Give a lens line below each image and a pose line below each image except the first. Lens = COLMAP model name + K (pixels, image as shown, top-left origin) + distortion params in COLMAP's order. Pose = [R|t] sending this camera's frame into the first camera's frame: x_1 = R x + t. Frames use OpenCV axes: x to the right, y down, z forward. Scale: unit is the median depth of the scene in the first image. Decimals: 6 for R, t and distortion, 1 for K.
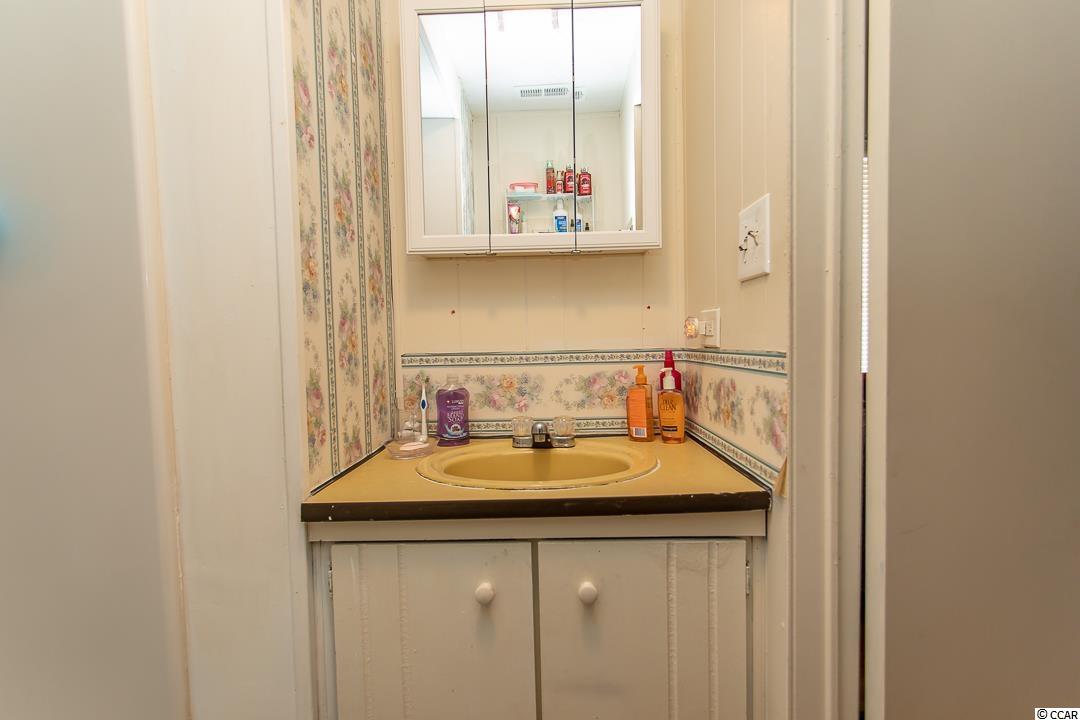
lens RADIAL K [[508.1, 0, 542.0], [0, 508.1, 359.1], [0, 0, 1]] dist [0.006079, -0.000257]
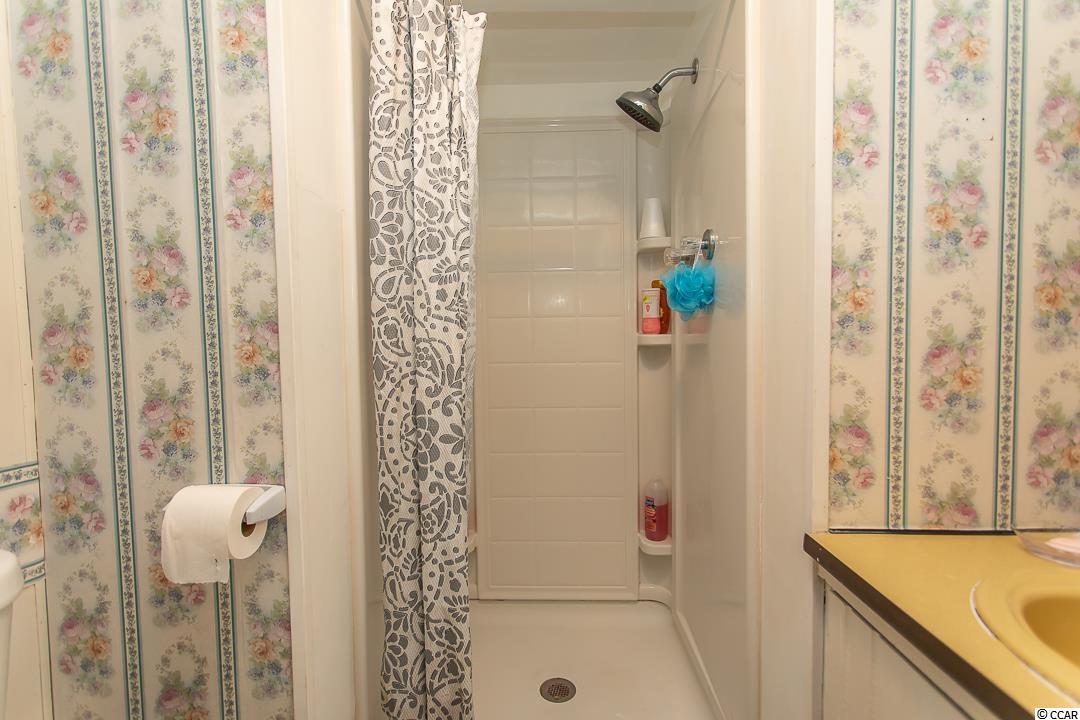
lens RADIAL K [[508.1, 0, 545.6], [0, 508.1, 359.3], [0, 0, 1]] dist [0.006079, -0.000257]
pose [[0.015098, 0.072661, -0.997242, 0.319455], [-0.040018, 0.996601, 0.072009, -0.073922], [0.999085, 0.038820, 0.017955, 0.272953]]
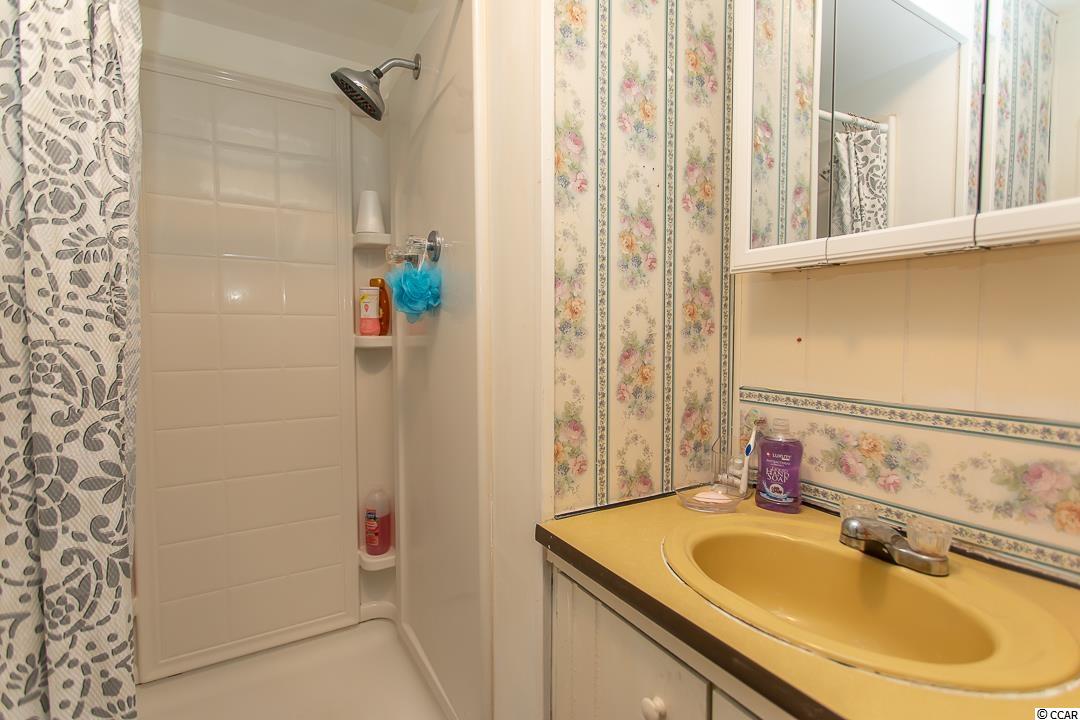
lens RADIAL K [[508.1, 0, 541.3], [0, 508.1, 359.1], [0, 0, 1]] dist [0.006079, -0.000257]
pose [[0.539968, 0.066415, -0.839061, 0.267658], [-0.056670, 0.997489, 0.042486, -0.074526], [0.839776, 0.024609, 0.542375, 0.246691]]
